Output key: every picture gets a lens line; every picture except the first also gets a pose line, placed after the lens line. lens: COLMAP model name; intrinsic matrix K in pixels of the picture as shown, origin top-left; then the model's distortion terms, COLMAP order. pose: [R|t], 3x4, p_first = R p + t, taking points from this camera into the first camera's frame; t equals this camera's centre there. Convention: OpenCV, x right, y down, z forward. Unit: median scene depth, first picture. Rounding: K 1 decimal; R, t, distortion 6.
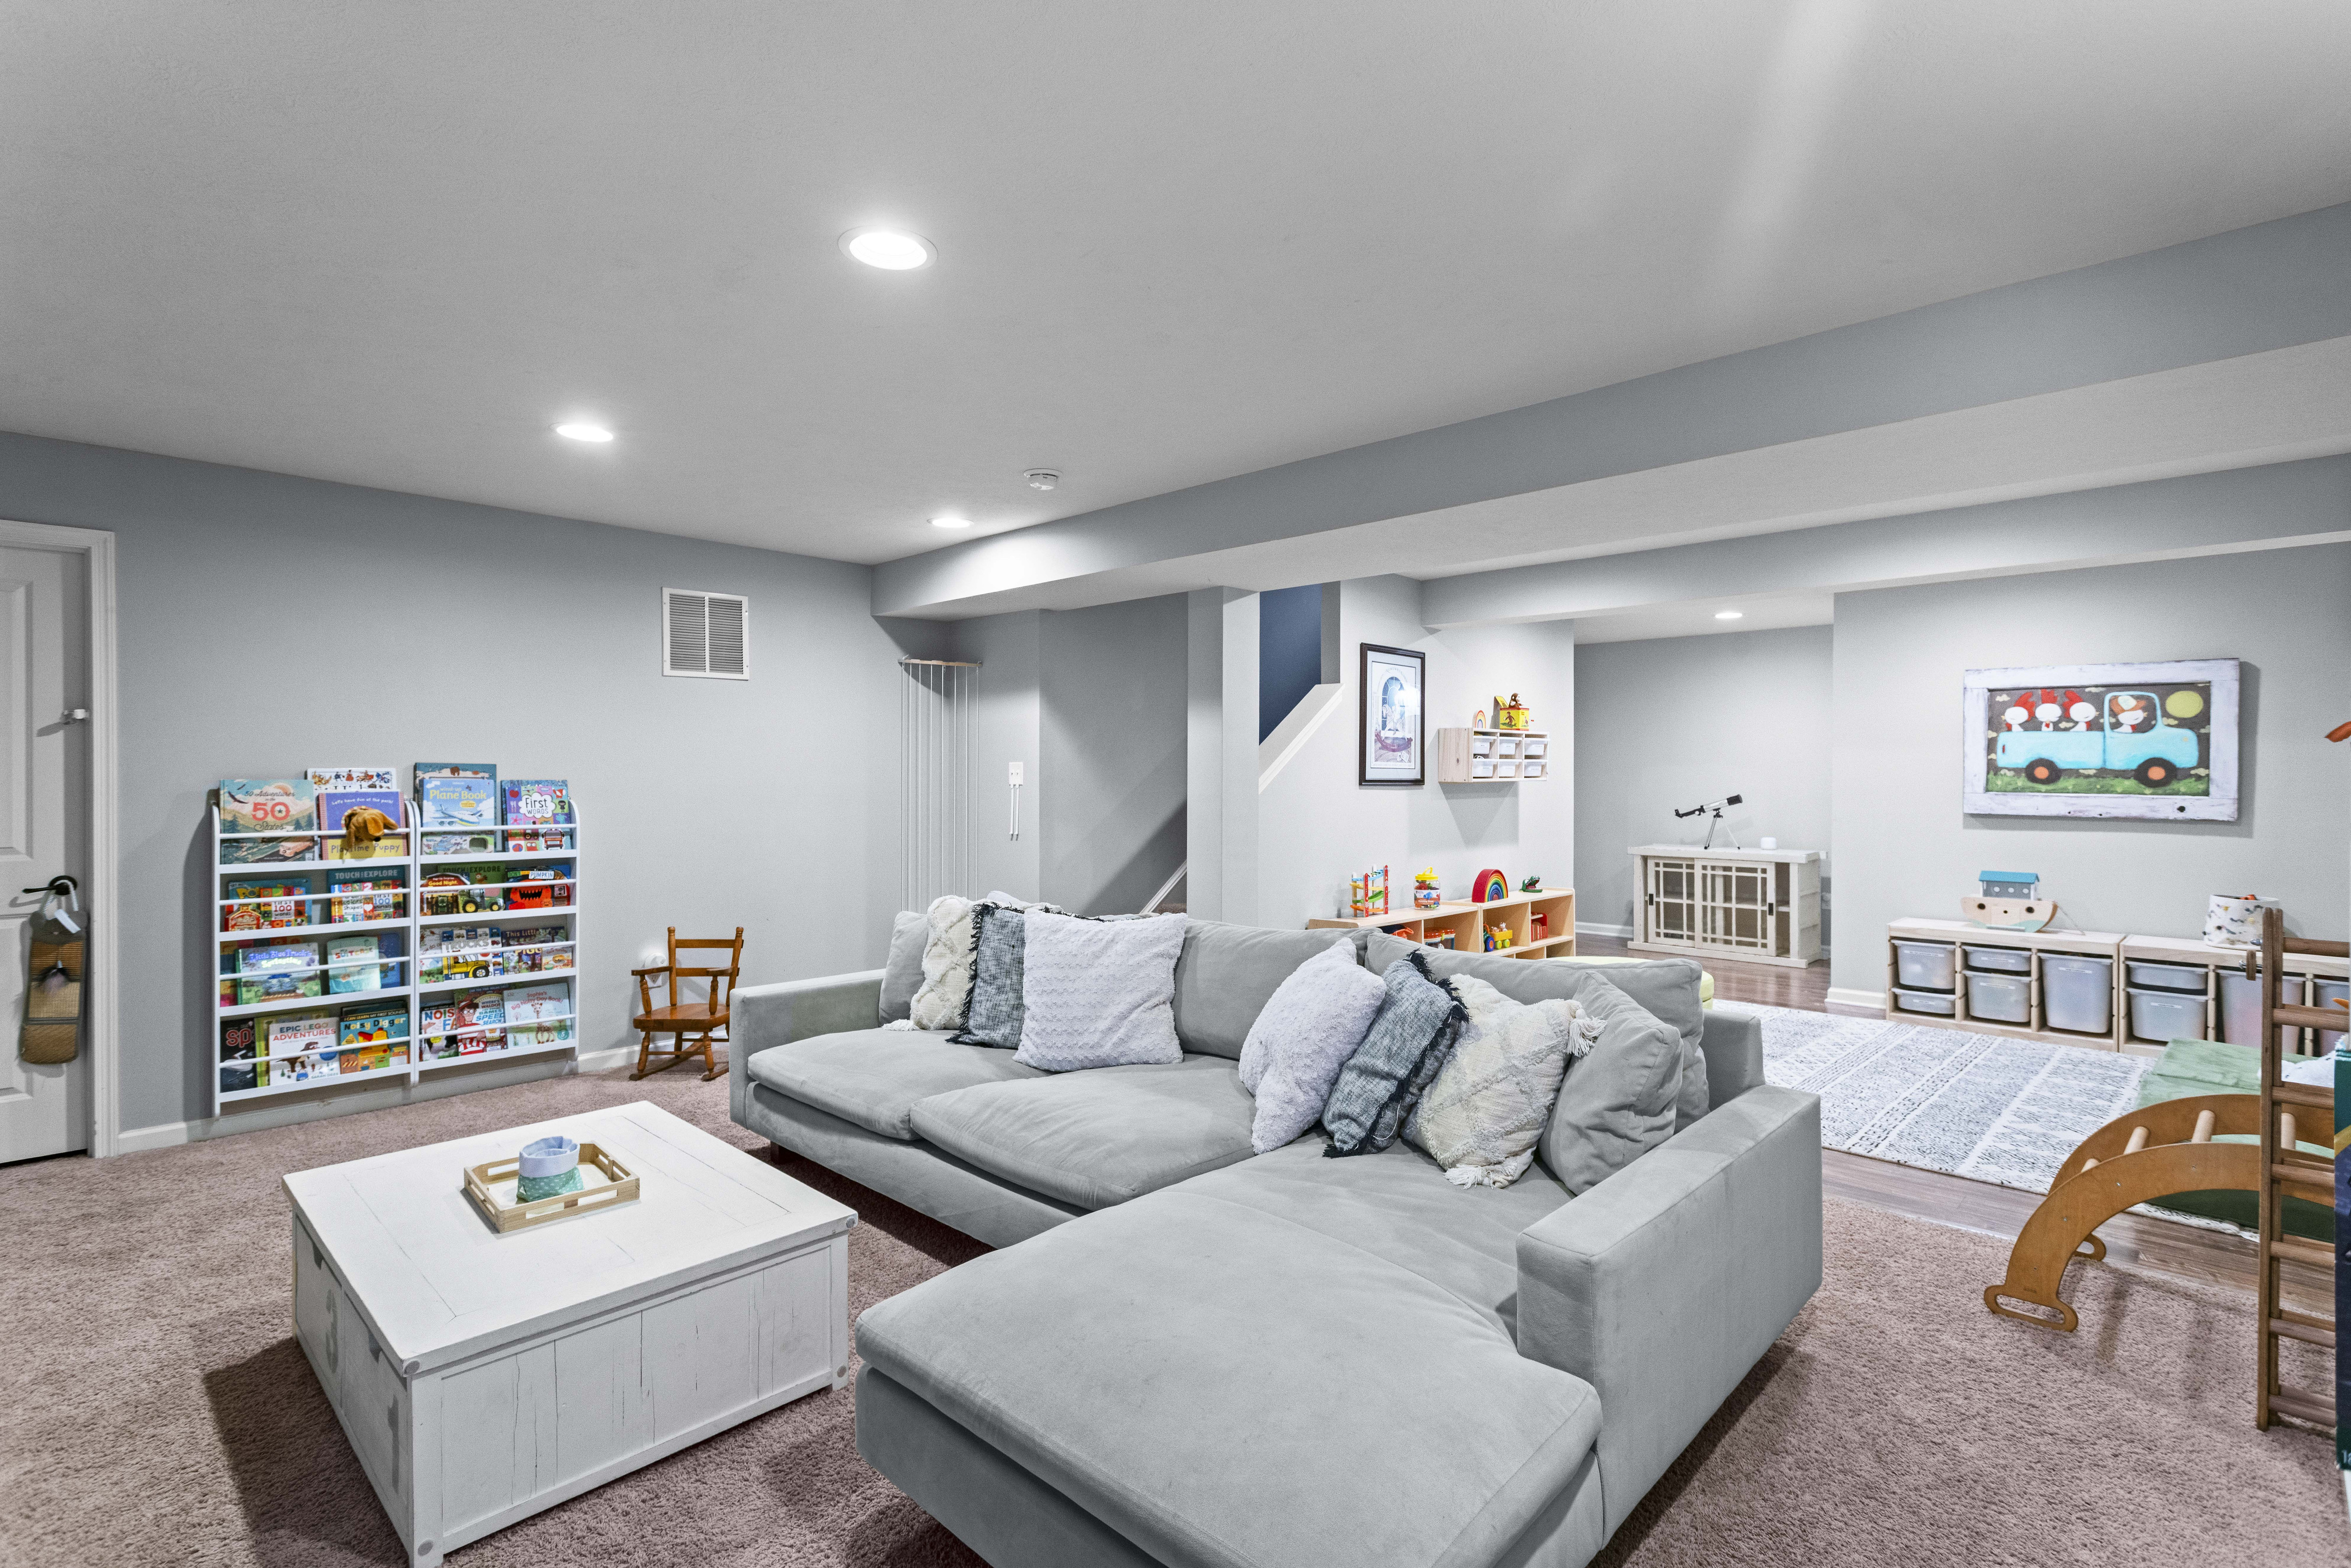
lens RADIAL K [[1126.0, 0, 1188.4], [0, 1126.0, 778.4], [0, 0, 1]] dist [-0.002952, 0.002613]
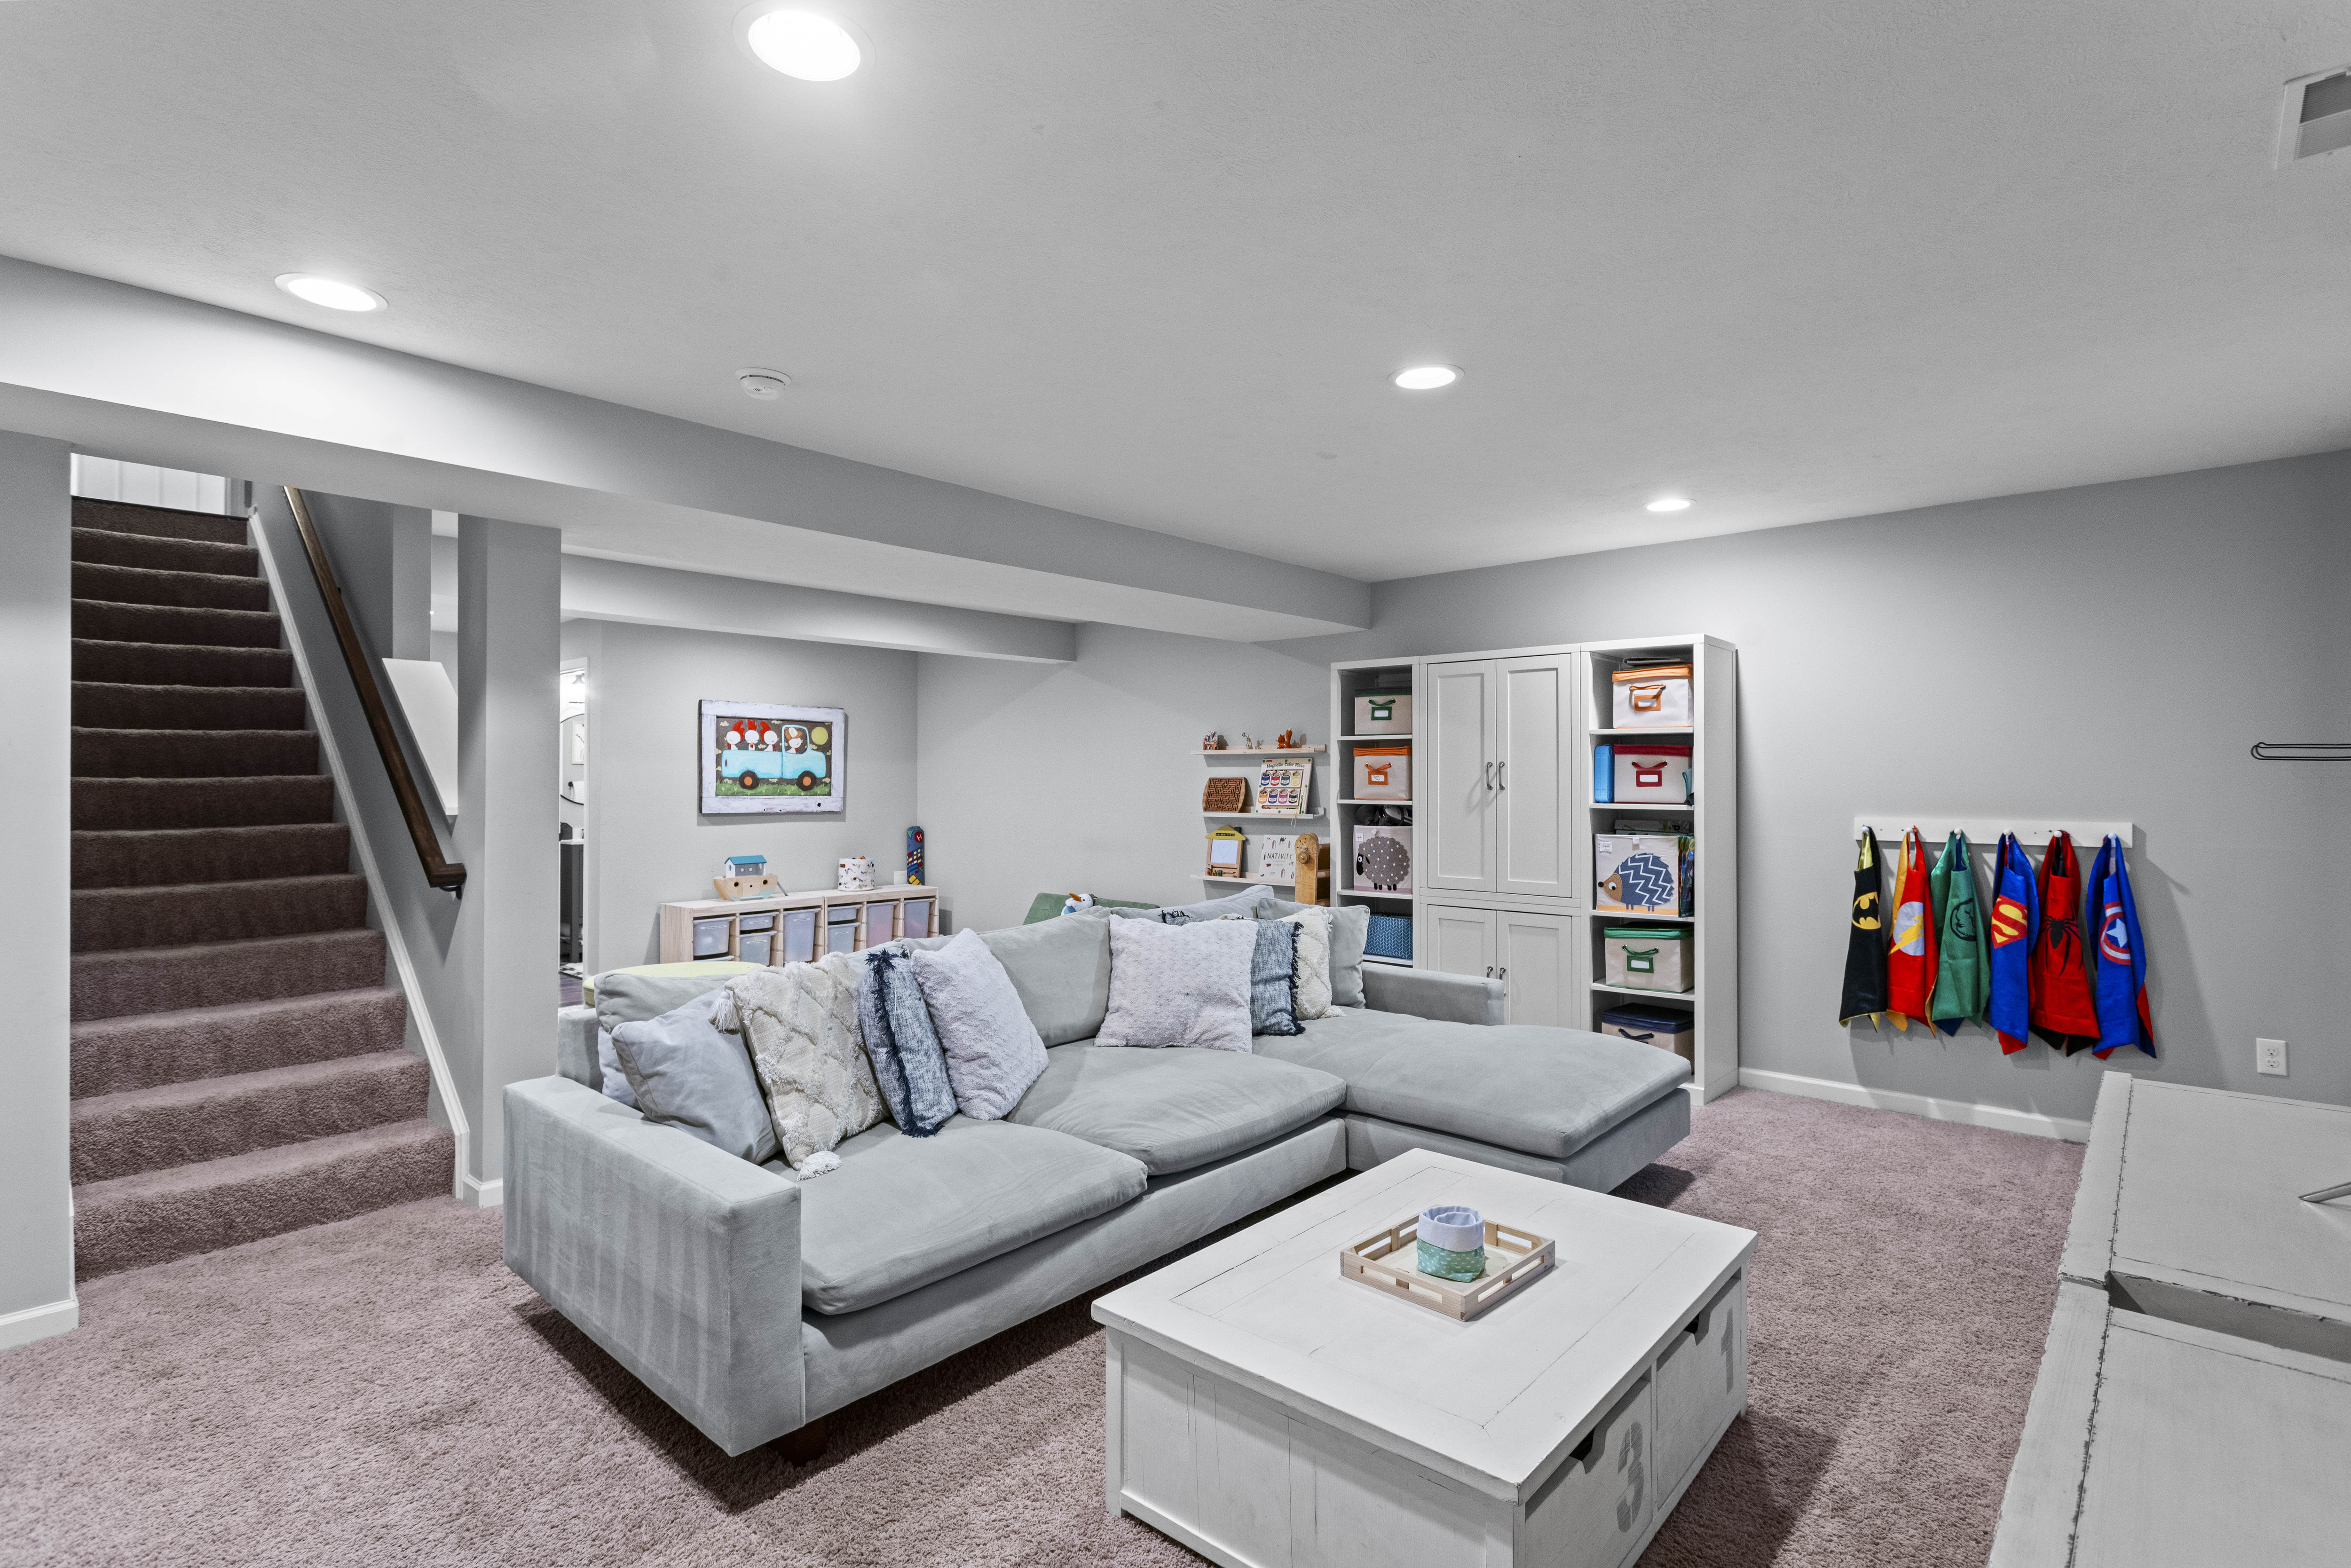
lens RADIAL K [[1126.0, 0, 1183.2], [0, 1126.0, 762.9], [0, 0, 1]] dist [-0.002952, 0.002613]
pose [[-0.031021, 0.013971, 0.999421, -0.612894], [0.008021, 0.999874, -0.013728, -0.004114], [-0.999487, 0.007591, -0.031129, 0.526924]]
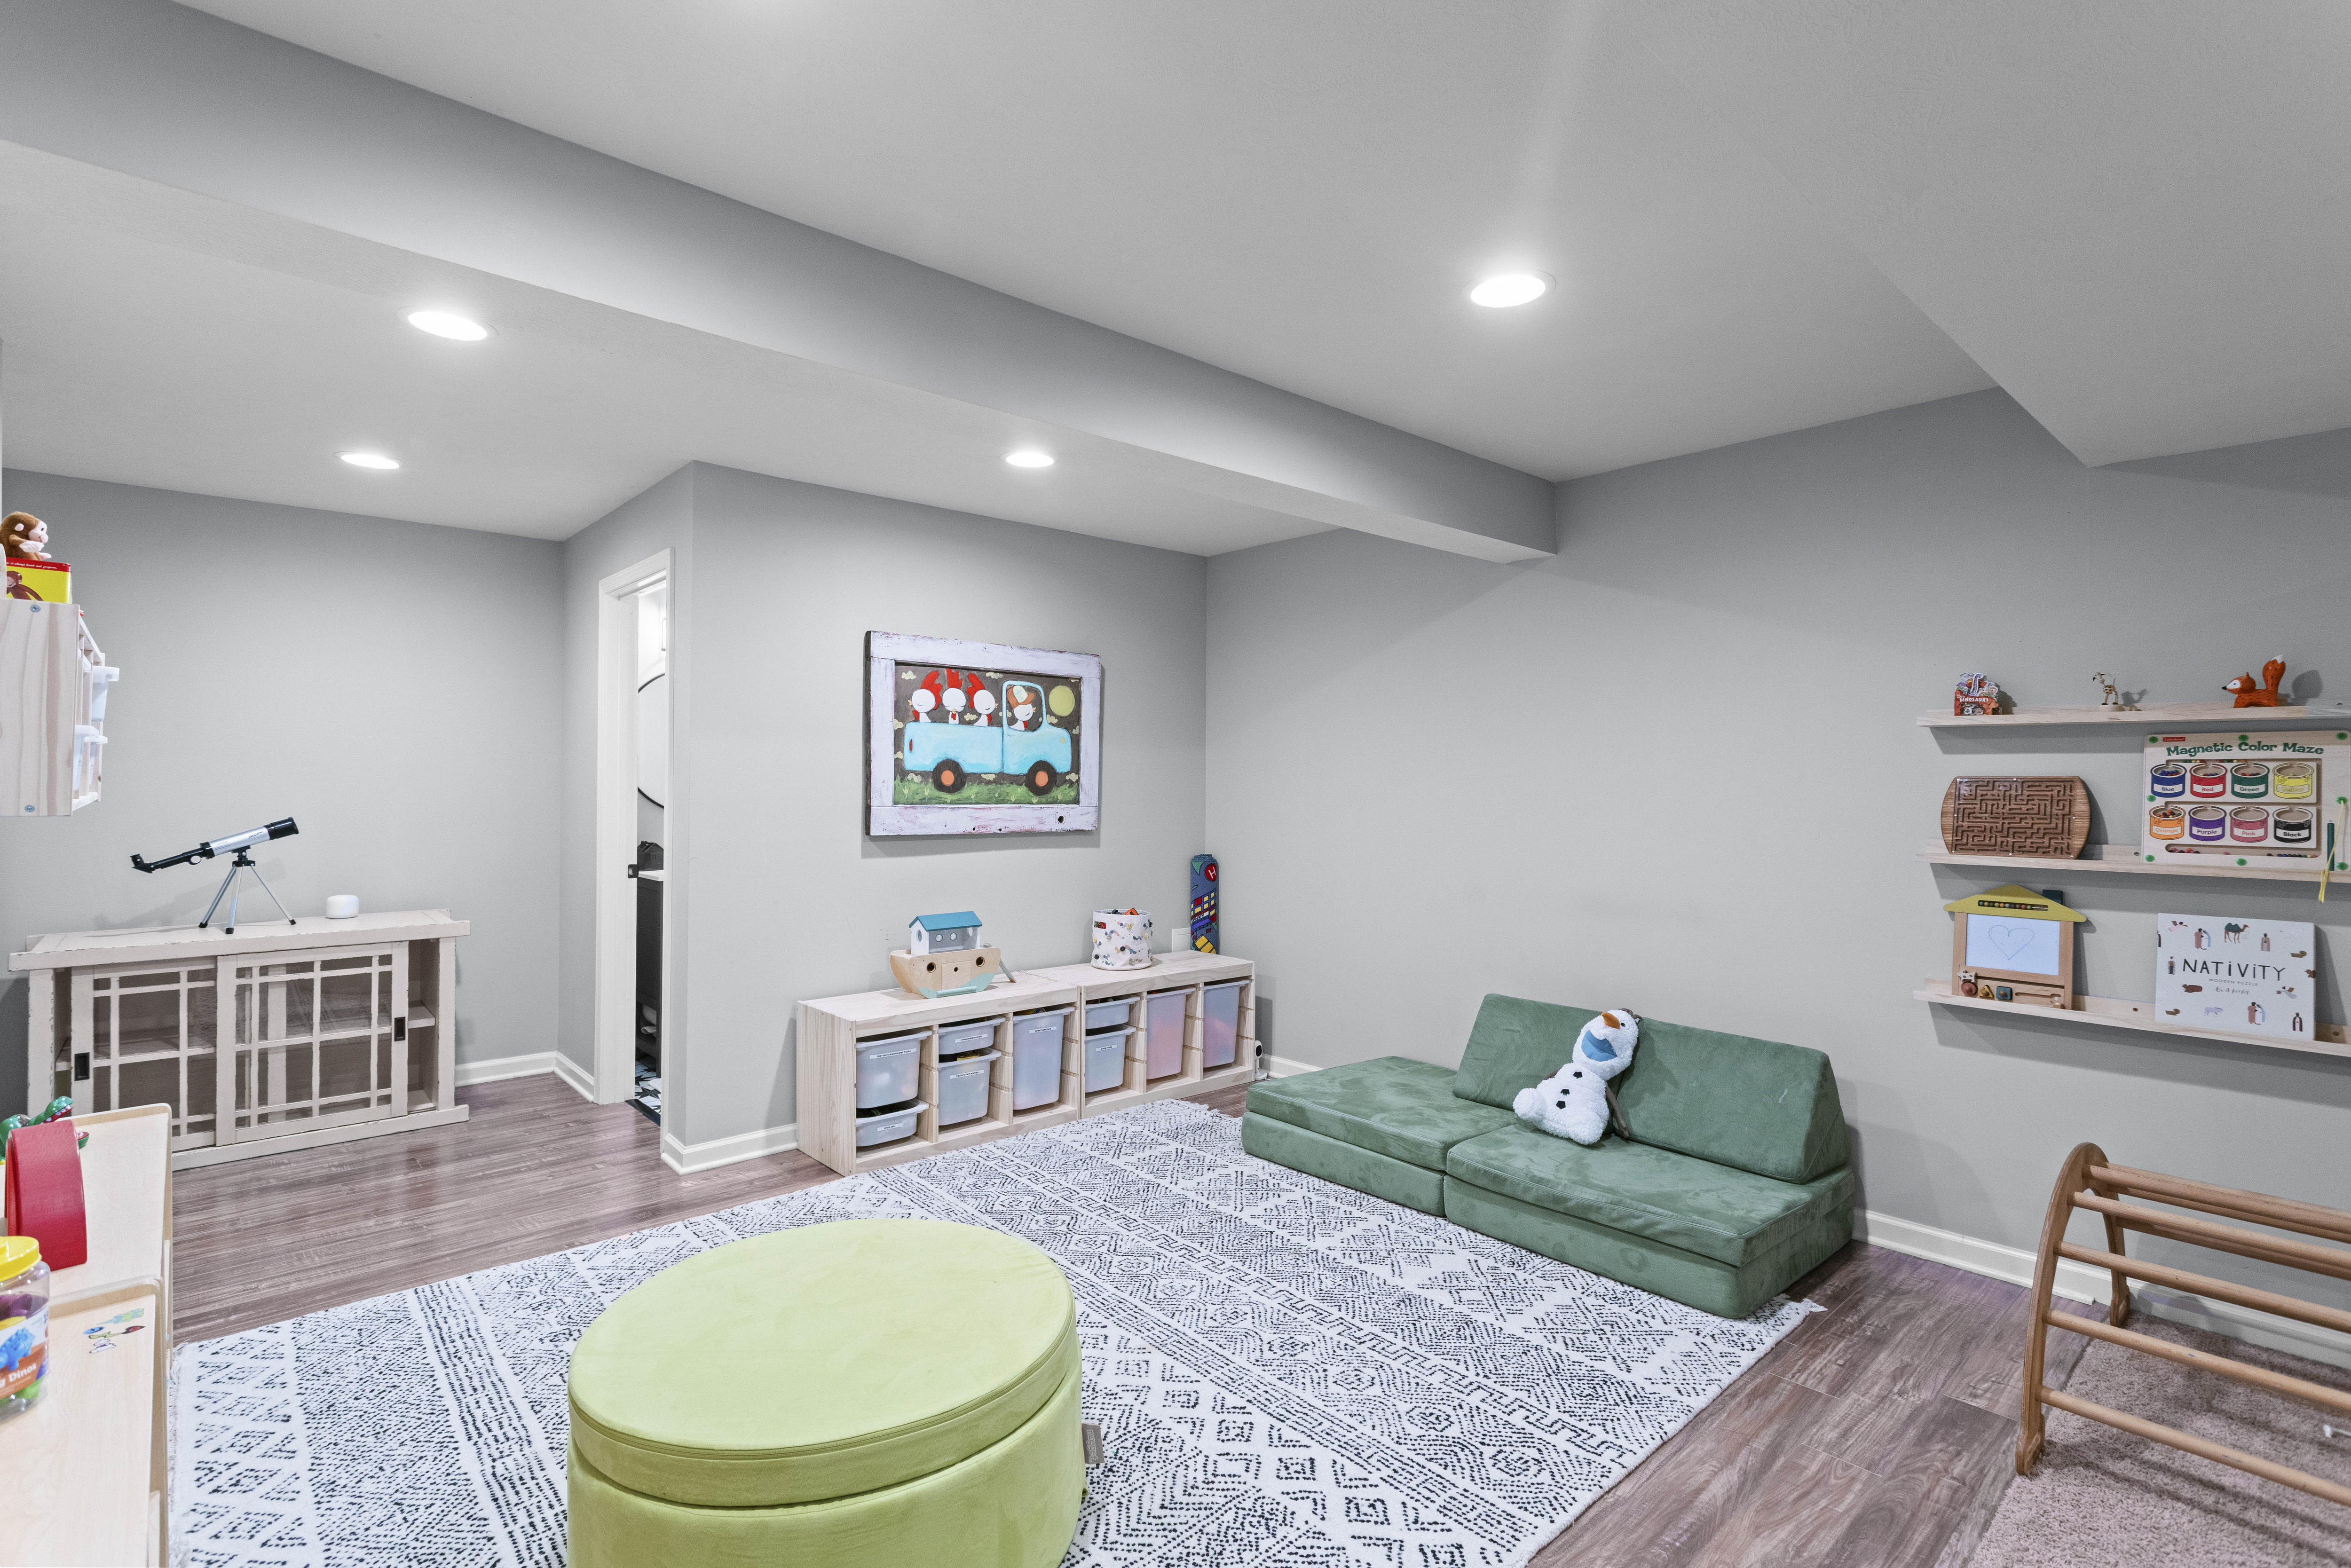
lens RADIAL K [[1126.0, 0, 1187.1], [0, 1126.0, 764.5], [0, 0, 1]] dist [-0.002952, 0.002613]
pose [[0.077265, 0.011017, 0.996950, 0.010689], [0.001327, 0.999937, -0.011153, -0.005513], [-0.997010, 0.002184, 0.077246, 0.788308]]
